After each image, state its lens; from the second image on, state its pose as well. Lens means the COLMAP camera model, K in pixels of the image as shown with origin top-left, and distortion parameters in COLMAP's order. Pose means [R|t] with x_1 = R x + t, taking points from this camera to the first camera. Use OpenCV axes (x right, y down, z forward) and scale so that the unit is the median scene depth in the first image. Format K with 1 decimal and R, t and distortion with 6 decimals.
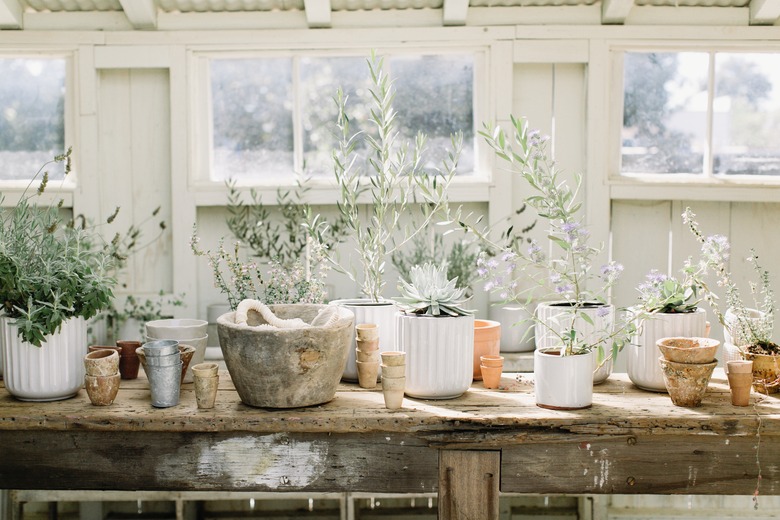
lens RADIAL K [[1117.6, 0, 388.9], [0, 1117.6, 261.1], [0, 0, 1]] dist [-0.009299, 0.000000]
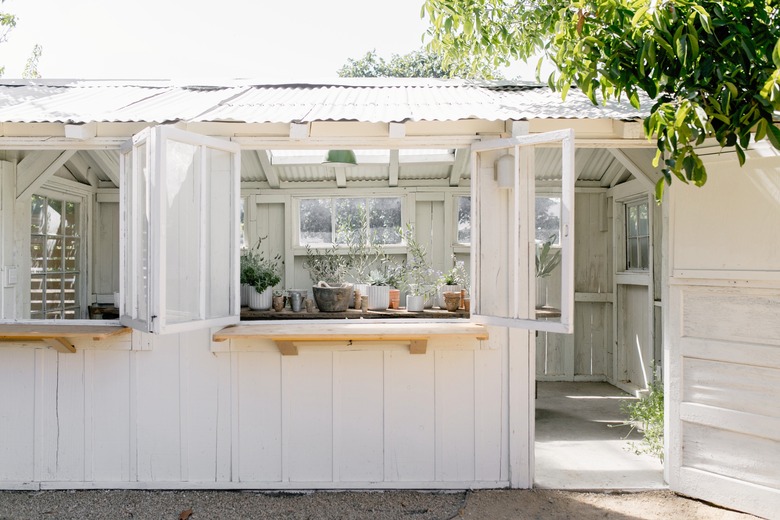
lens RADIAL K [[784.5, 0, 391.2], [0, 784.5, 258.7], [0, 0, 1]] dist [0.000482, 0.000000]
pose [[0.999987, -0.002104, 0.004574, 0.045774], [0.002361, 0.998368, -0.057060, 0.064372], [-0.004446, 0.057070, 0.998360, -0.846410]]
